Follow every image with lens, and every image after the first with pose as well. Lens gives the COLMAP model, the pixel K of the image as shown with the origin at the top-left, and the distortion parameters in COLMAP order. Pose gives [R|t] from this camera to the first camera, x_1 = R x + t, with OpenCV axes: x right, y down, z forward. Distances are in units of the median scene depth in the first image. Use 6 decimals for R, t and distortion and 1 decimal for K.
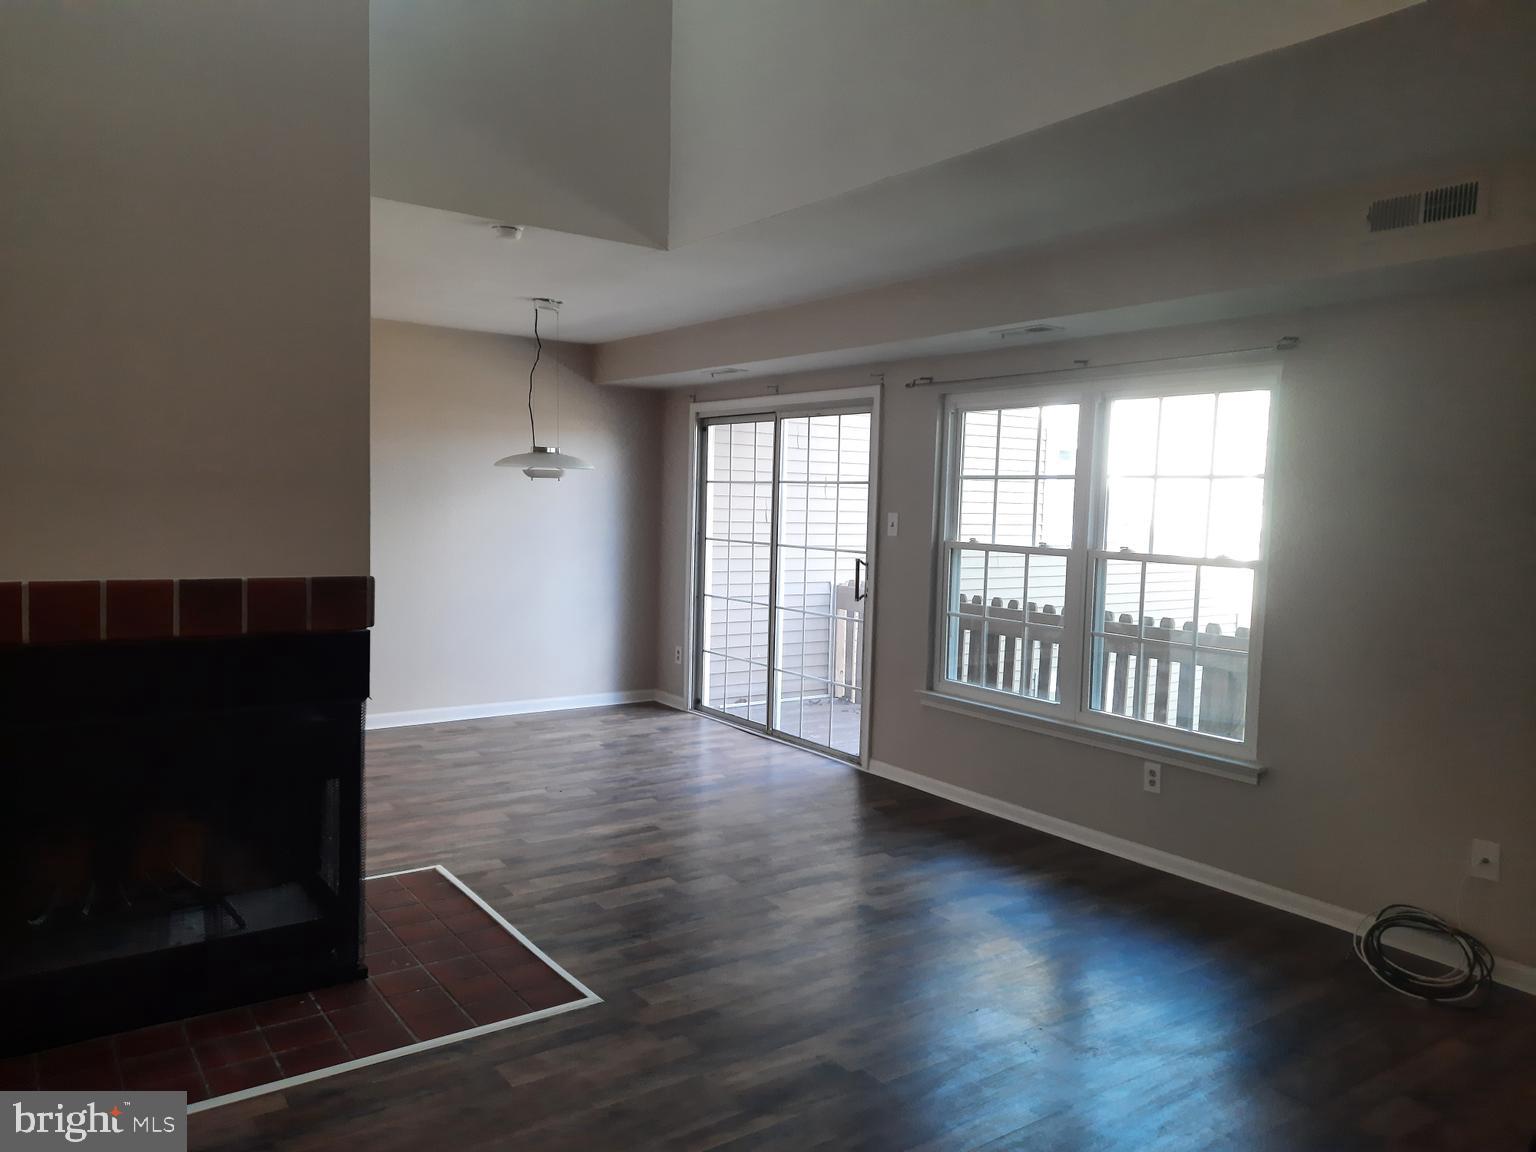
lens RADIAL K [[1114.2, 0, 768.0], [0, 1114.2, 576.0], [0, 0, 1]] dist [0.042415, -0.001891]
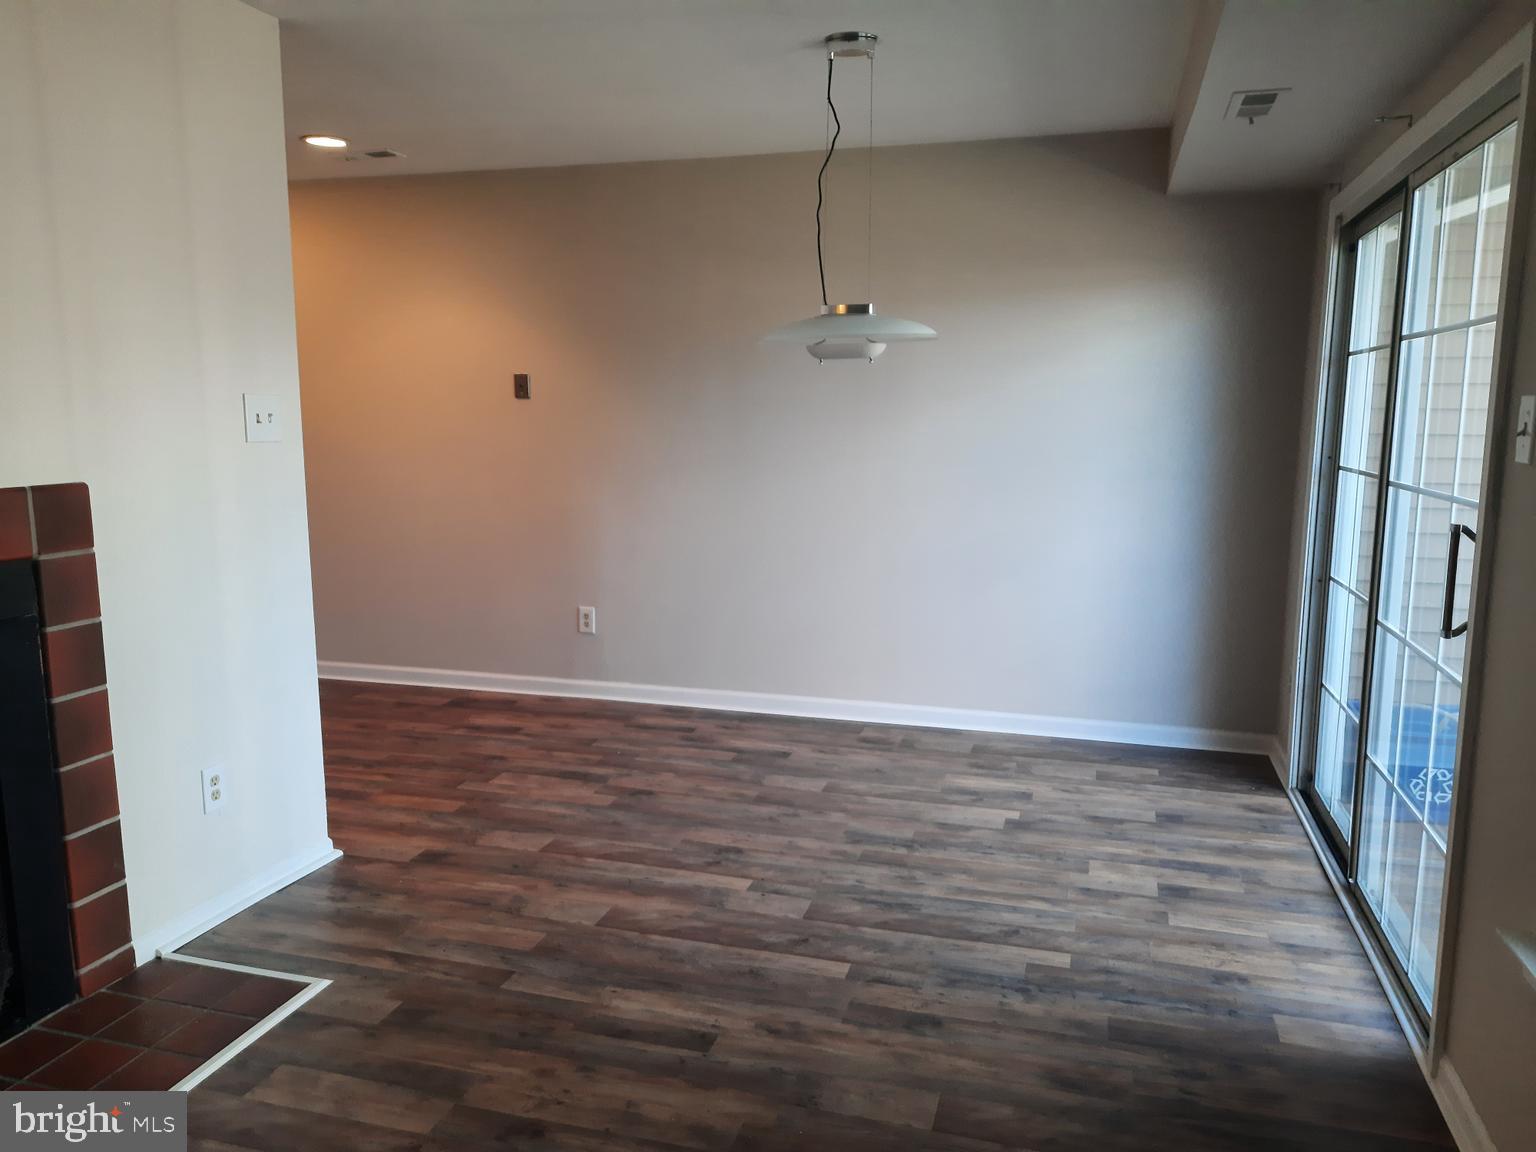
lens RADIAL K [[1114.2, 0, 768.0], [0, 1114.2, 576.0], [0, 0, 1]] dist [0.042415, -0.001891]
pose [[0.611603, 0.091369, -0.785872, 0.255236], [-0.040916, 0.995633, 0.083913, -0.022445], [0.790106, -0.019167, 0.612670, 0.629867]]
